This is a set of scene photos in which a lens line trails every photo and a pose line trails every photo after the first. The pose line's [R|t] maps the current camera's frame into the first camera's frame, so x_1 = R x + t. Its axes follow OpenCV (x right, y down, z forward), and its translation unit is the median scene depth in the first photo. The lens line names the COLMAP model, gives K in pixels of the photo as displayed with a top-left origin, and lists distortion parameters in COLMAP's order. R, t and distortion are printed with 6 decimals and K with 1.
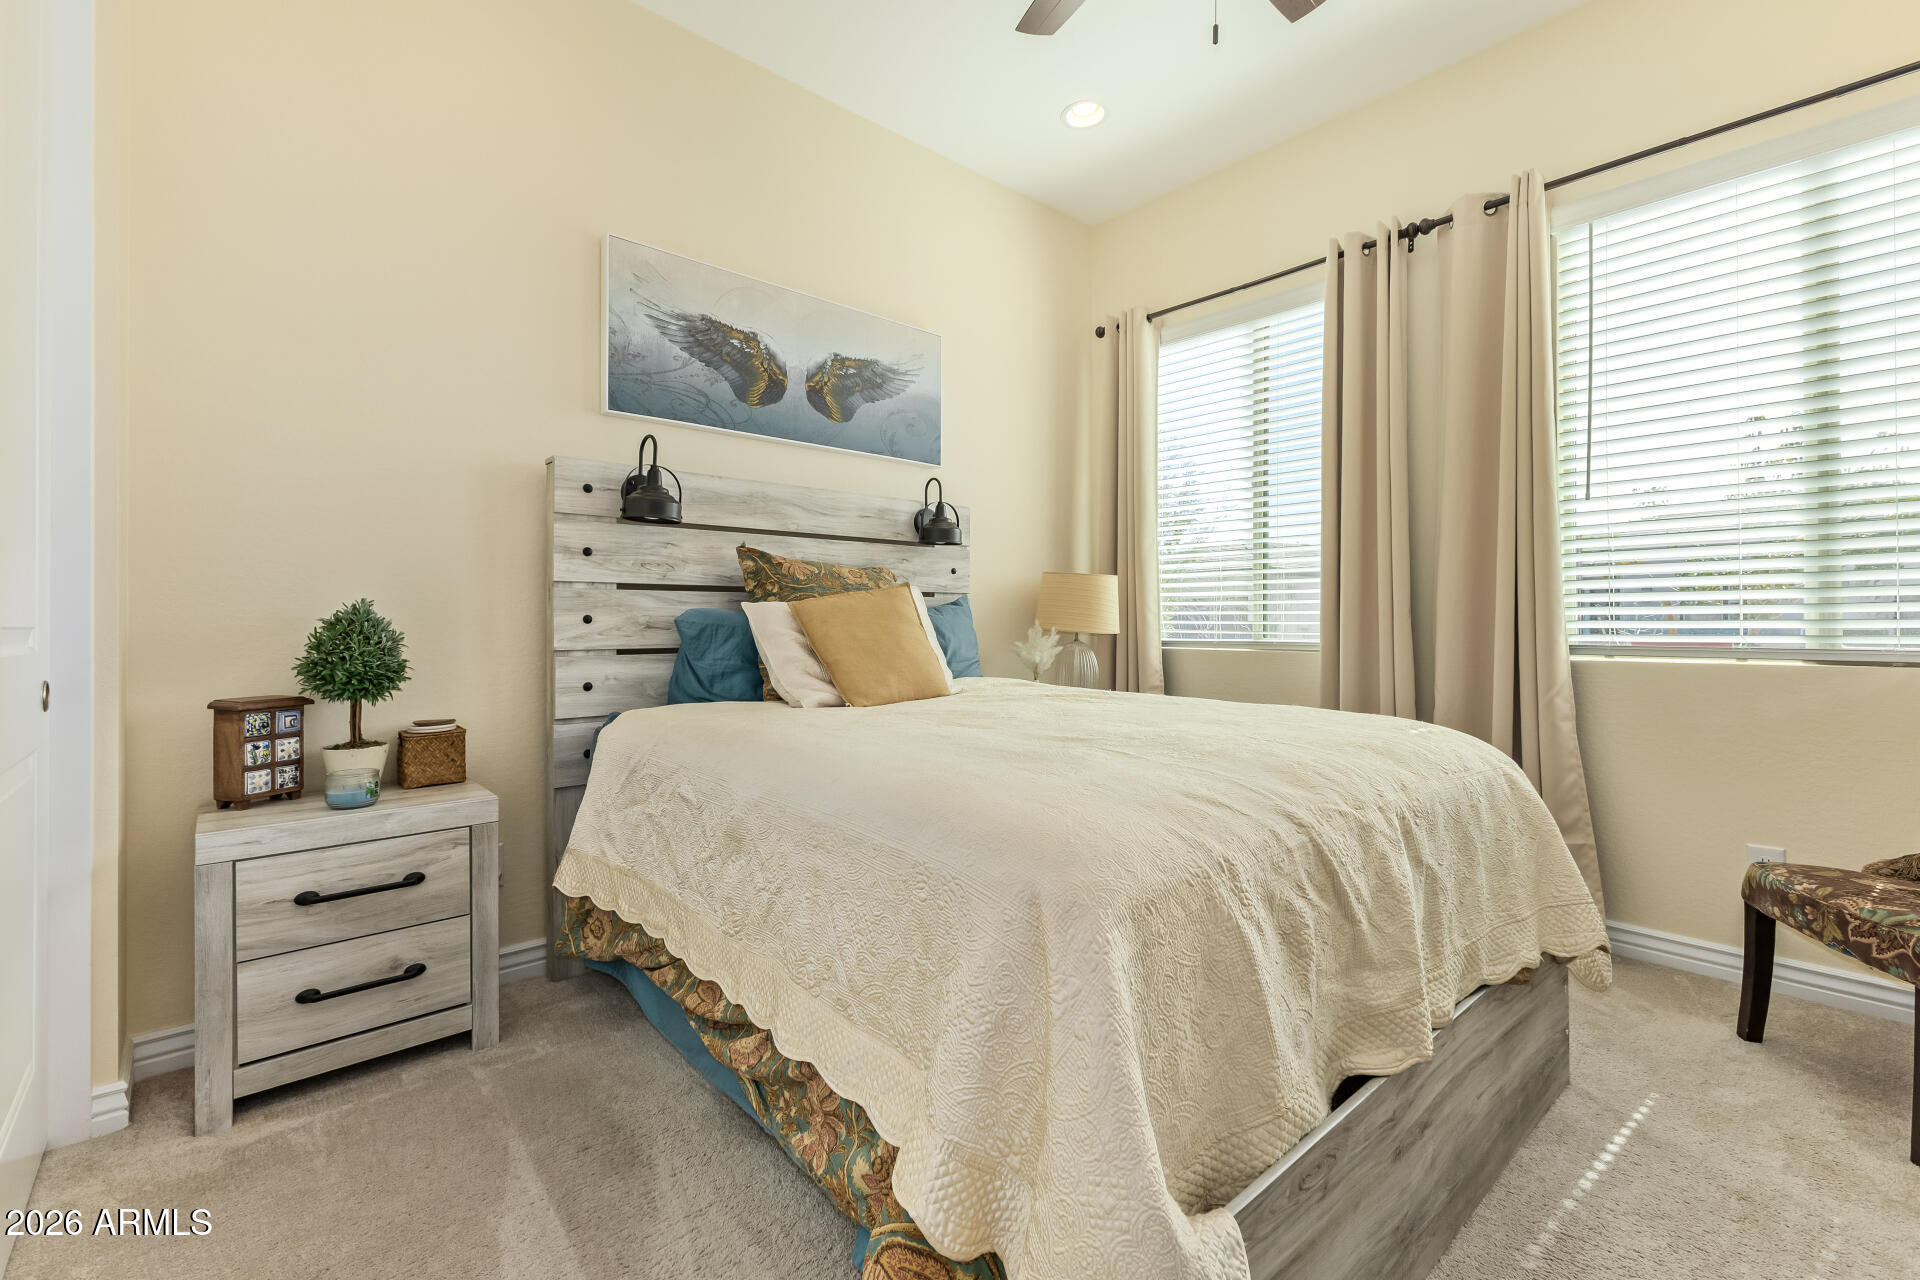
lens RADIAL K [[833.0, 0, 965.5], [0, 833.0, 626.5], [0, 0, 1]] dist [0.018449, -0.004842]
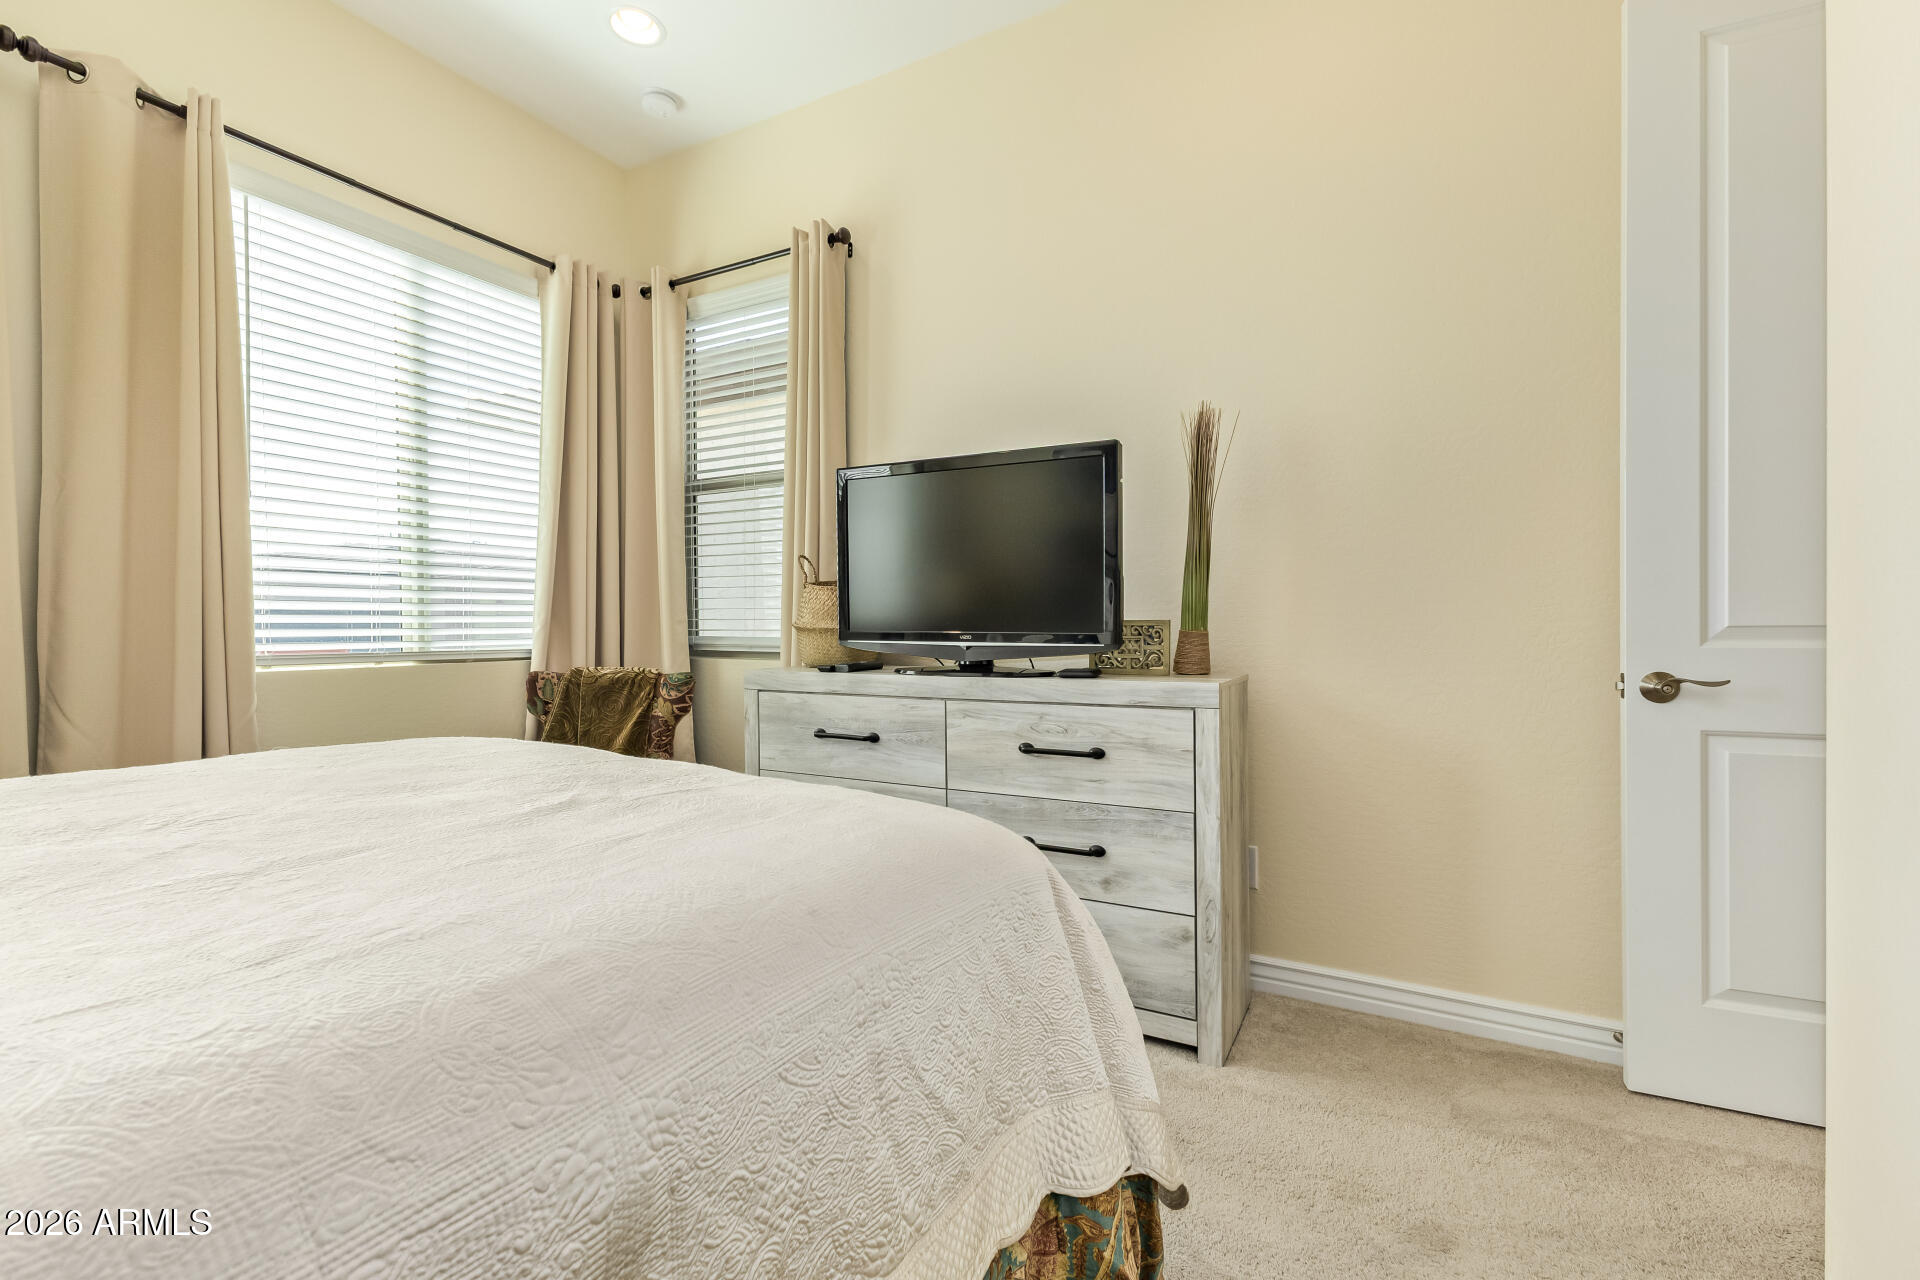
lens RADIAL K [[833.0, 0, 966.3], [0, 833.0, 632.0], [0, 0, 1]] dist [0.018449, -0.004842]
pose [[-0.329009, -0.002332, 0.944324, -0.431814], [0.008329, 0.999951, 0.005371, -0.001998], [-0.944290, 0.009633, -0.328973, 0.638537]]
